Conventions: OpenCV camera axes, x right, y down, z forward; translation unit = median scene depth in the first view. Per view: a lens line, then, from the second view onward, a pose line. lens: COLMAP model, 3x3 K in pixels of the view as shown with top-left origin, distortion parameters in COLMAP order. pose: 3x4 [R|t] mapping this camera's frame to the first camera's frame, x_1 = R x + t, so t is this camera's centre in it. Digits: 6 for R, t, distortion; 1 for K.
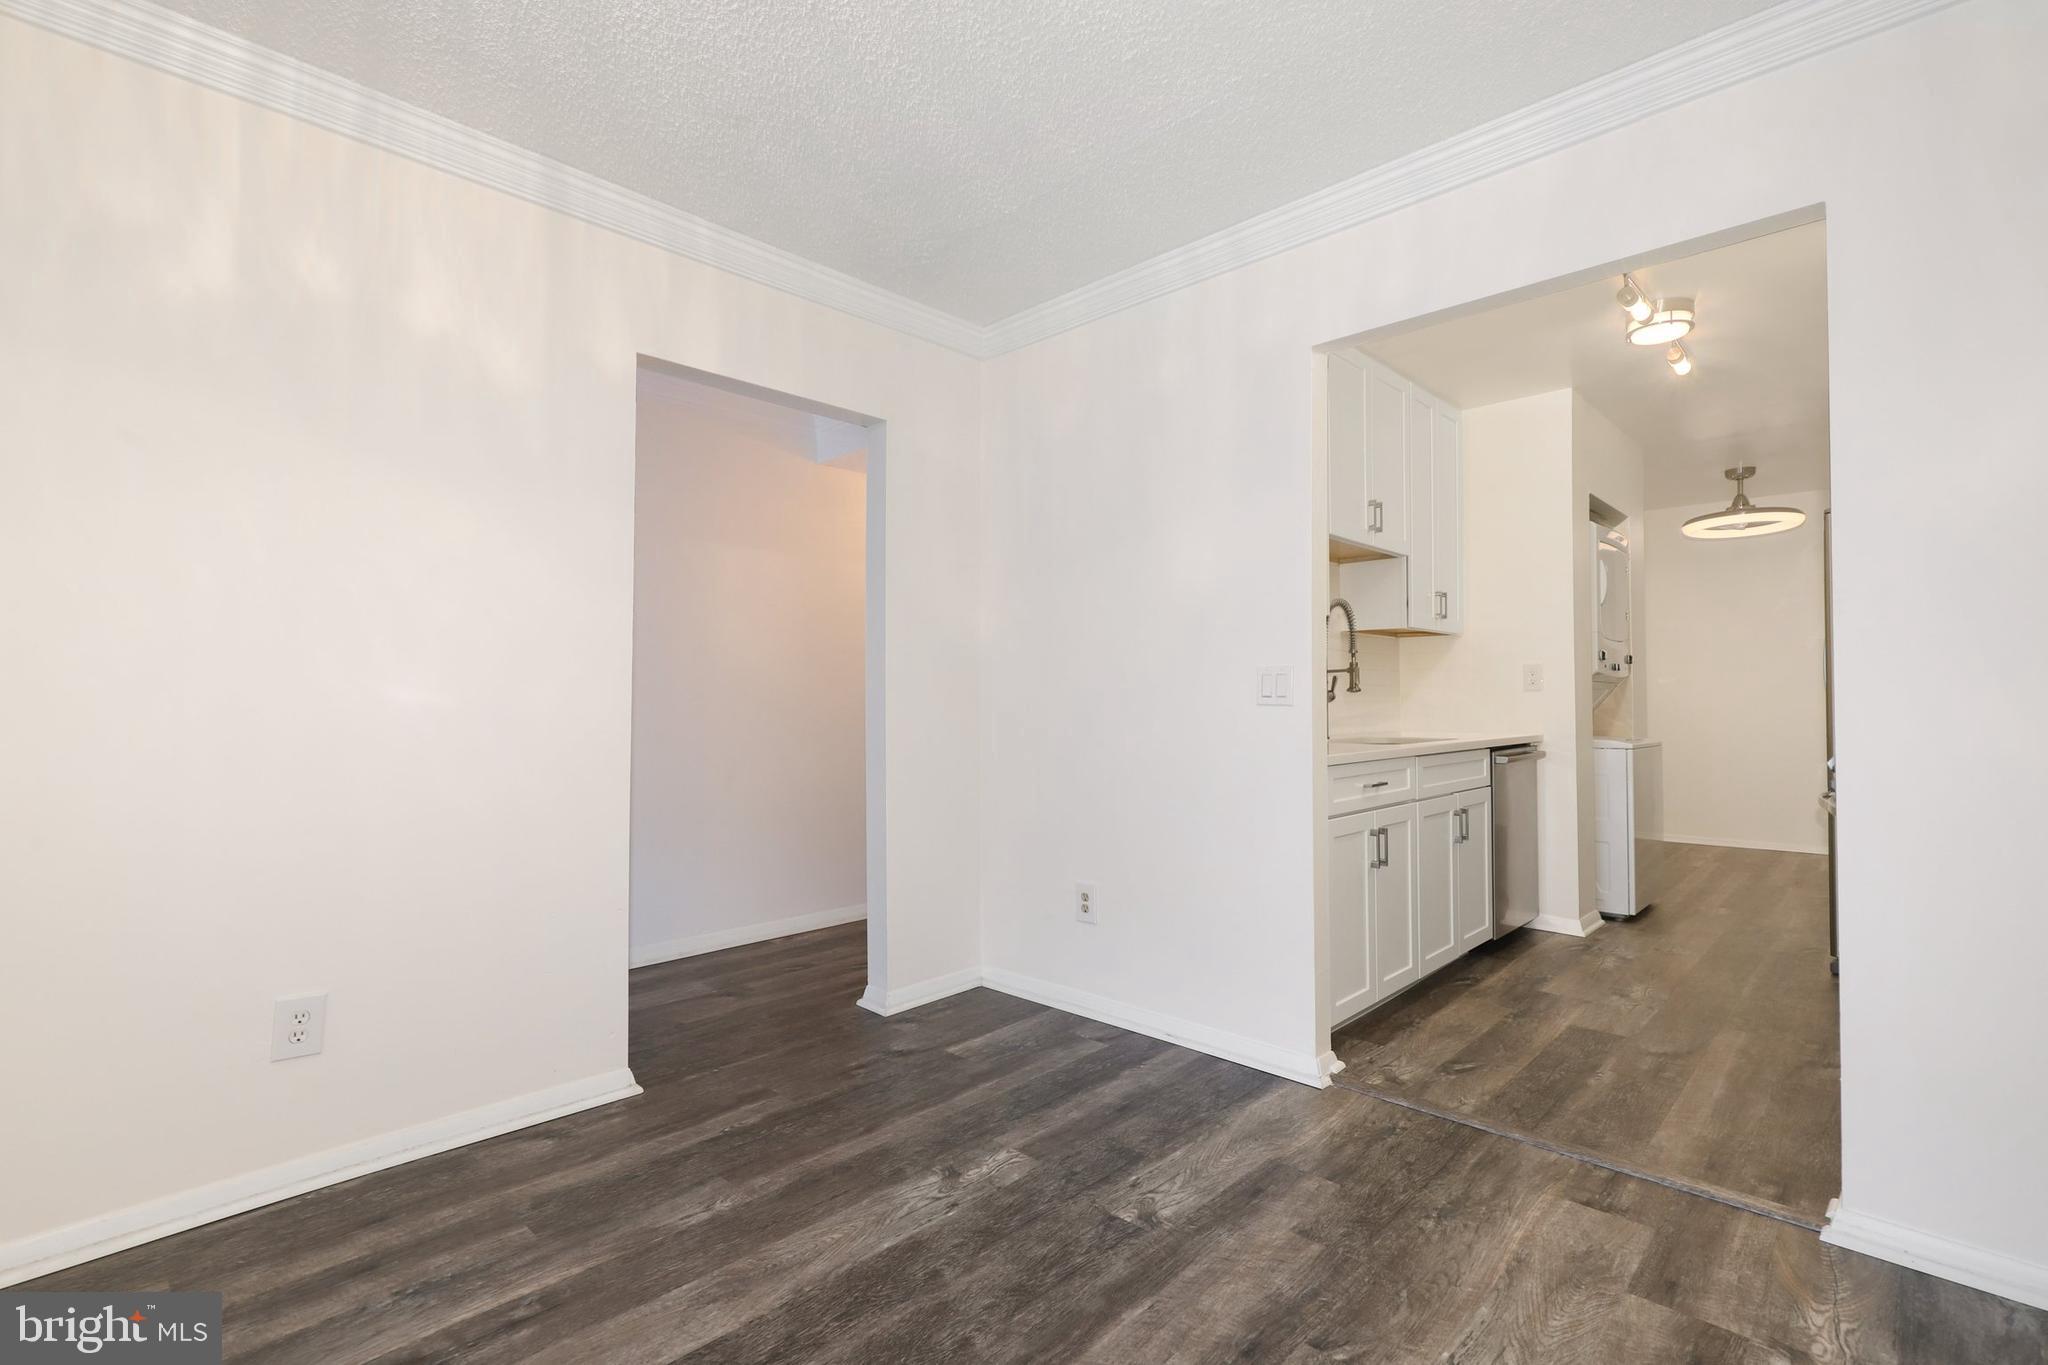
lens RADIAL K [[948.4, 0, 1030.7], [0, 948.4, 688.3], [0, 0, 1]] dist [0.001244, 0.000475]
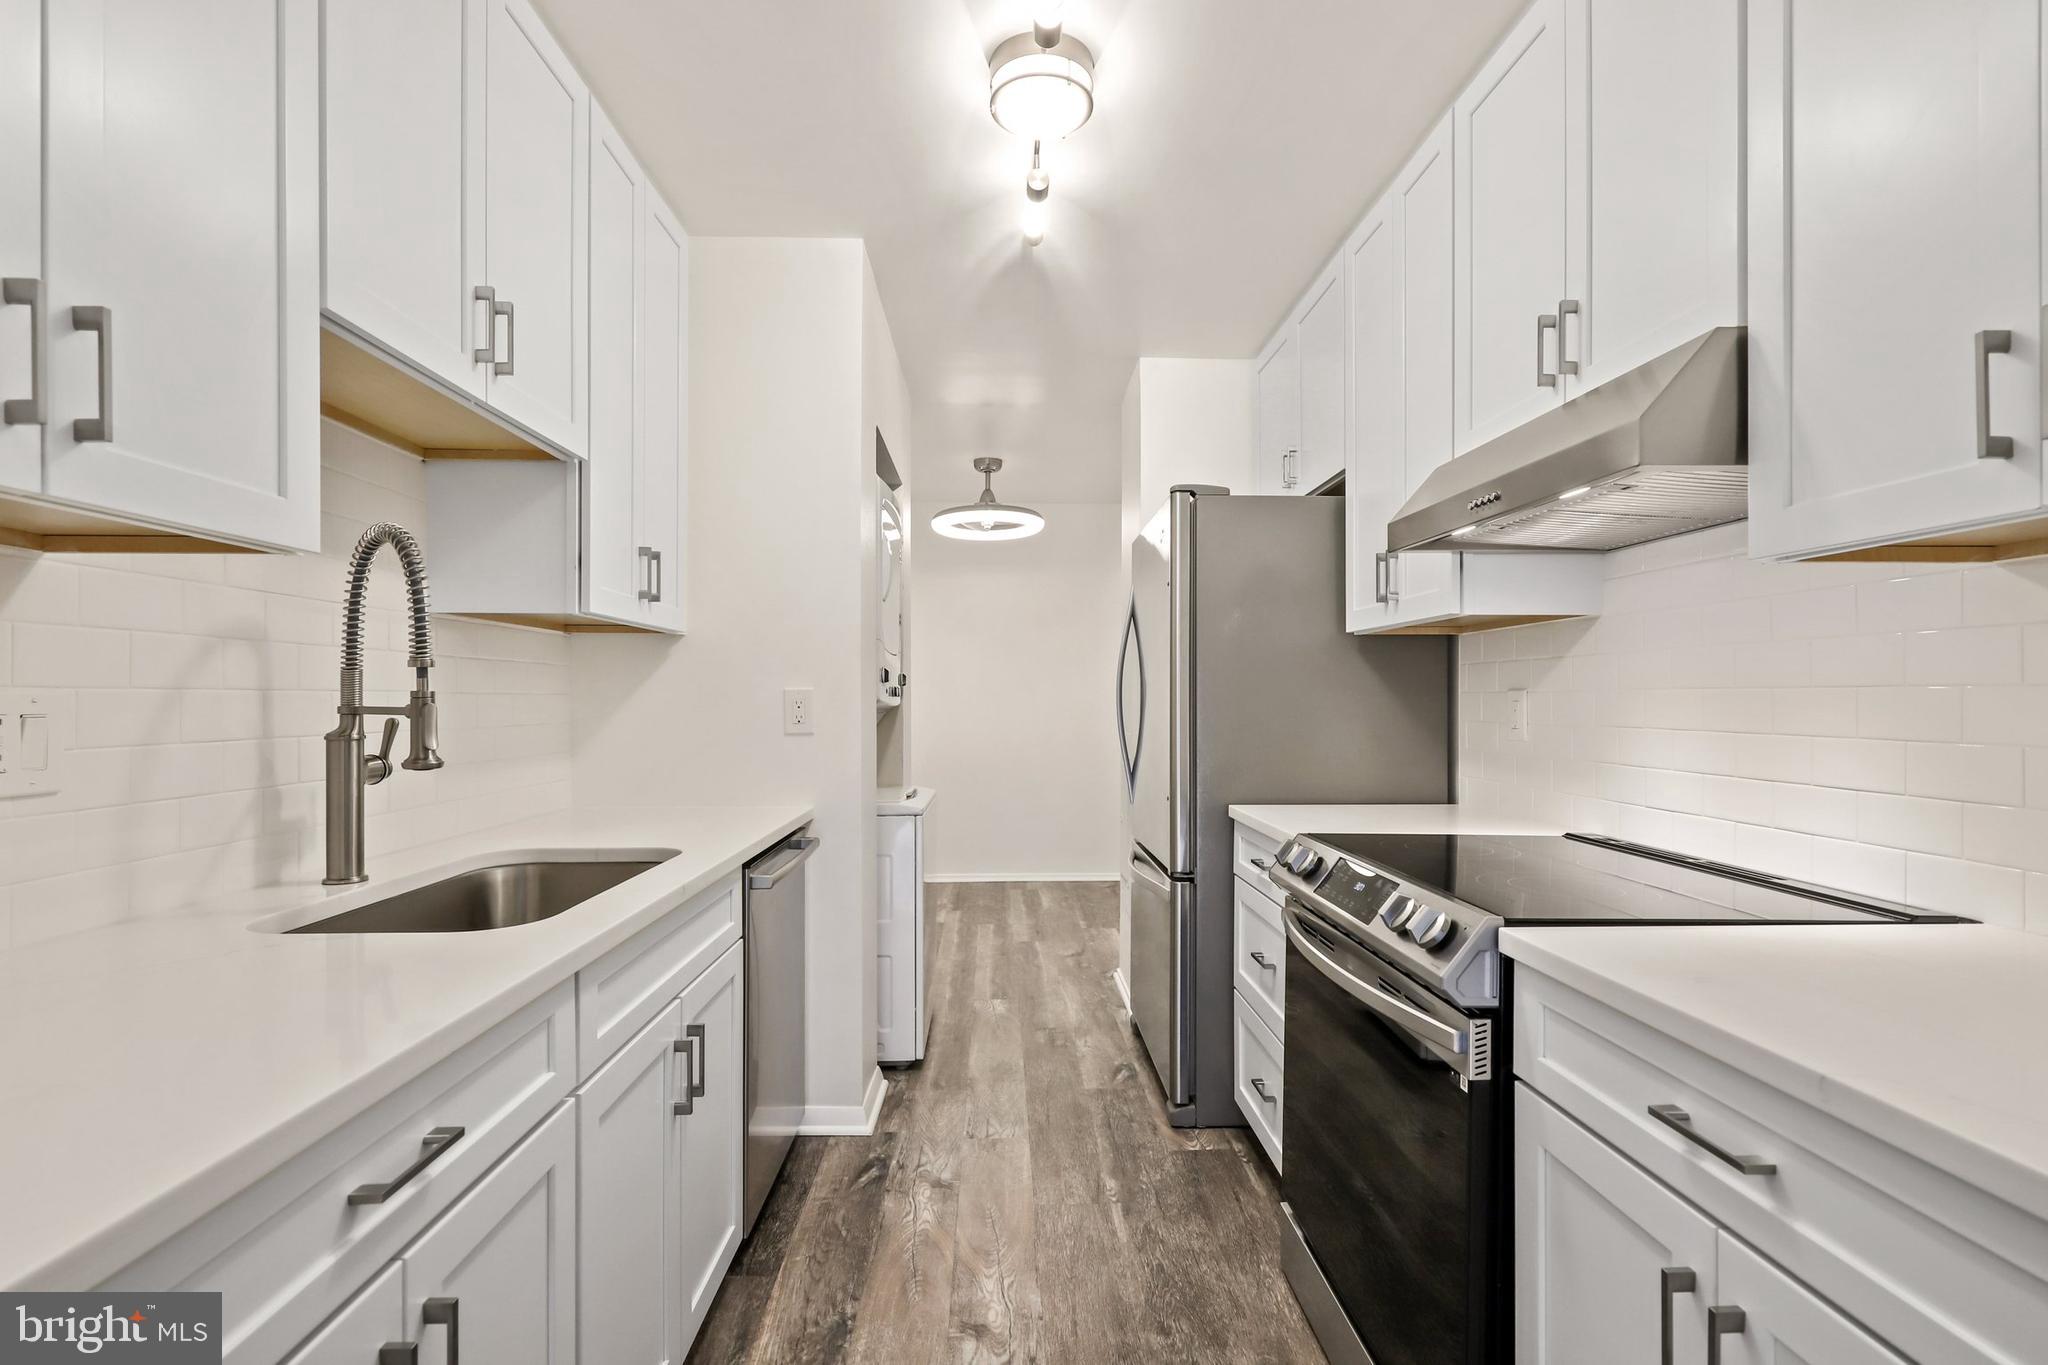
lens RADIAL K [[948.4, 0, 1030.7], [0, 948.4, 688.3], [0, 0, 1]] dist [0.001244, 0.000475]
pose [[0.703759, 0.007681, 0.710397, 0.195580], [-0.010320, 0.999947, -0.000588, -0.025224], [-0.710364, -0.006917, 0.703801, 0.449260]]
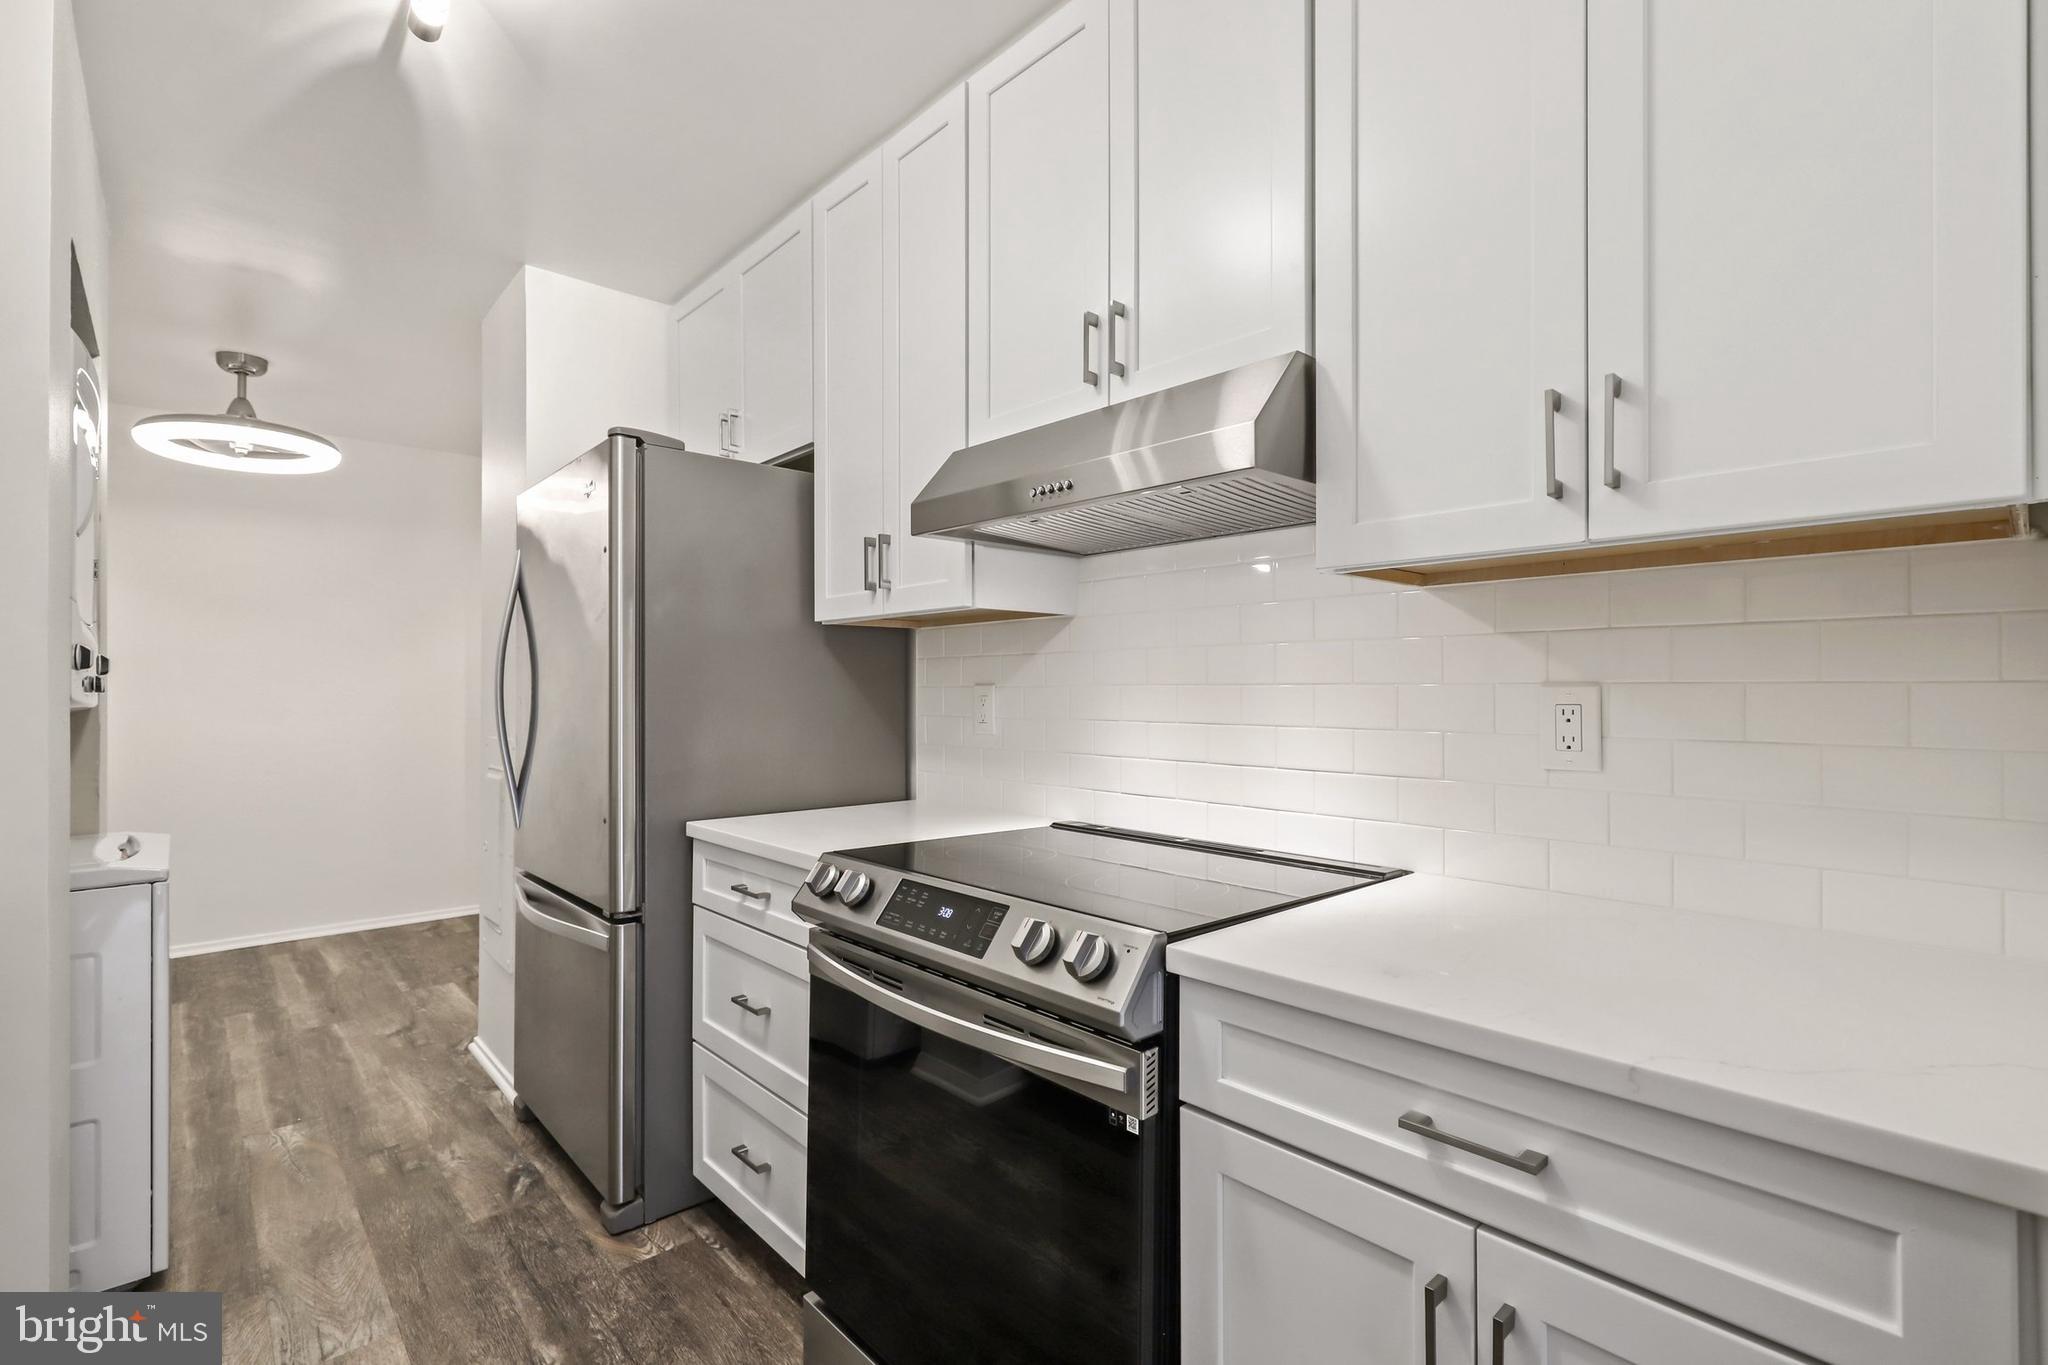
lens RADIAL K [[928.1, 0, 1024.0], [0, 928.1, 682.5], [0, 0, 1]] dist [0.002395, -0.000236]
pose [[0.080155, 0.009013, 0.996742, 0.234119], [-0.013124, 0.999882, -0.007986, -0.025038], [-0.996696, -0.012441, 0.080263, 0.558236]]
